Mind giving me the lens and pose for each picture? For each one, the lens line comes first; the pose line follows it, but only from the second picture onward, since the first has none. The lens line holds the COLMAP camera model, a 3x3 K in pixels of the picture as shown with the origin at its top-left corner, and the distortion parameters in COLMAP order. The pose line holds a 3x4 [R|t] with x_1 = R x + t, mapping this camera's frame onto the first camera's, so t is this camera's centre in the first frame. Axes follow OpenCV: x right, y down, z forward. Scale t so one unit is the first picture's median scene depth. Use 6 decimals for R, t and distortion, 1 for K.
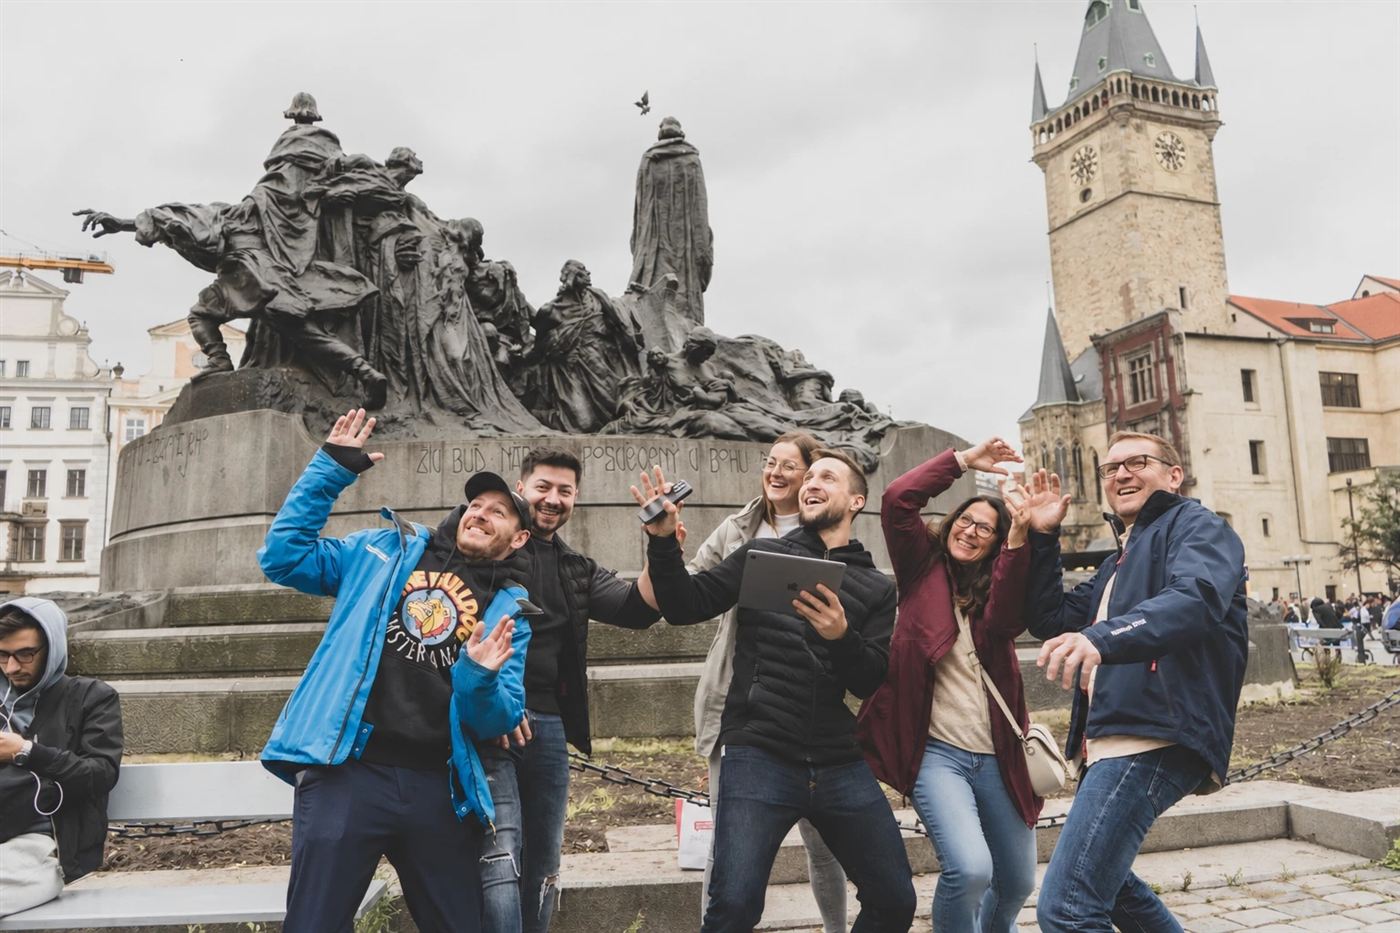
lens RADIAL K [[962.2, 0, 700.0], [0, 962.2, 466.5], [0, 0, 1]] dist [-0.115792, 0.000439]
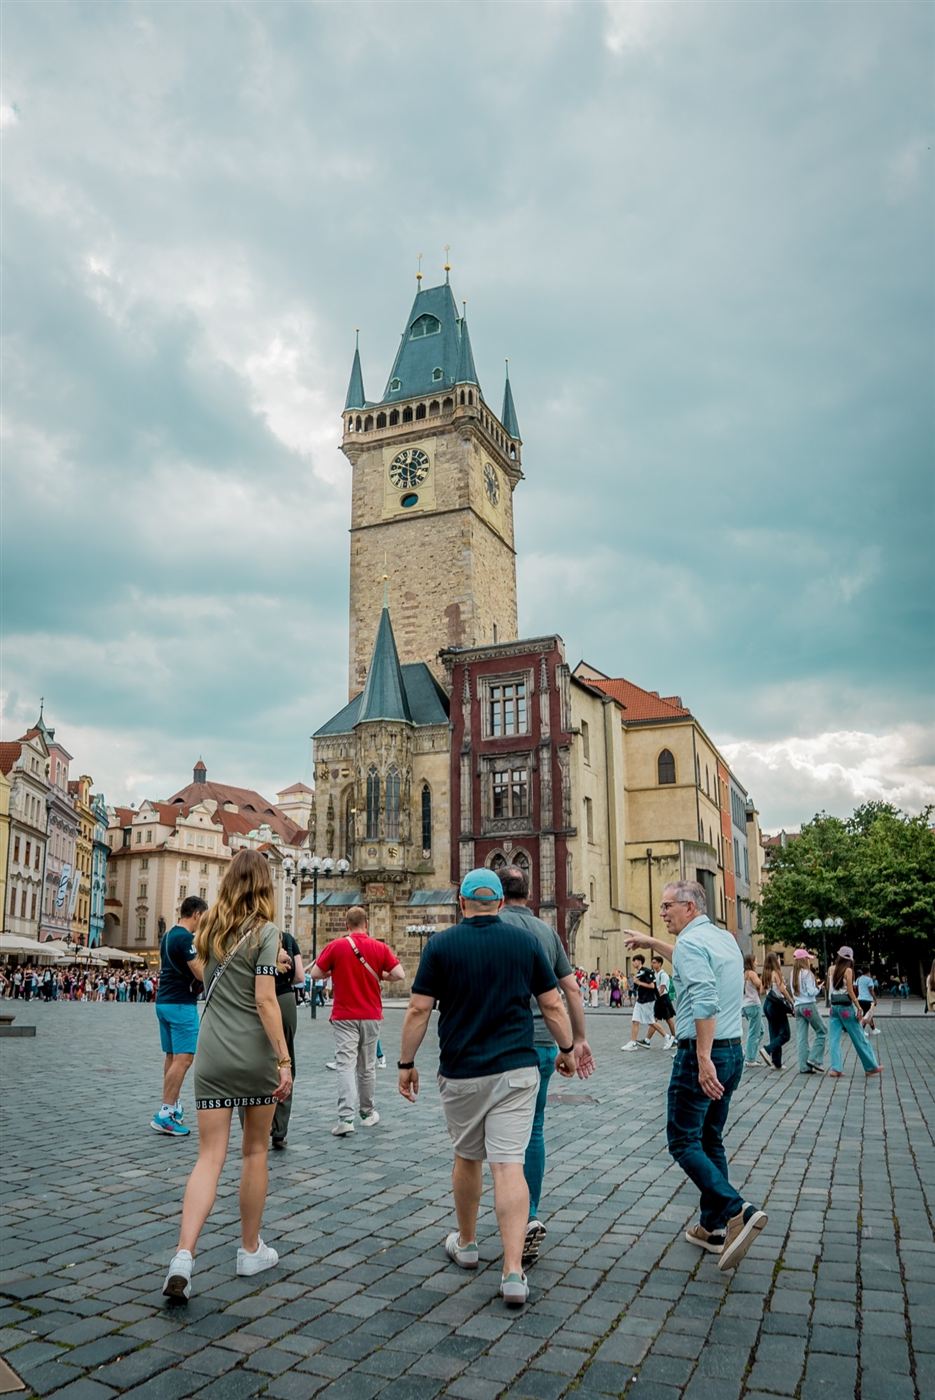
lens RADIAL K [[962.2, 0, 467.5], [0, 962.2, 700.0], [0, 0, 1]] dist [-0.115792, 0.000439]
pose [[0.703768, 0.200572, 0.681529, -0.135833], [-0.117991, 0.978995, -0.166273, 0.042709], [-0.700563, 0.036603, 0.712651, 0.327830]]
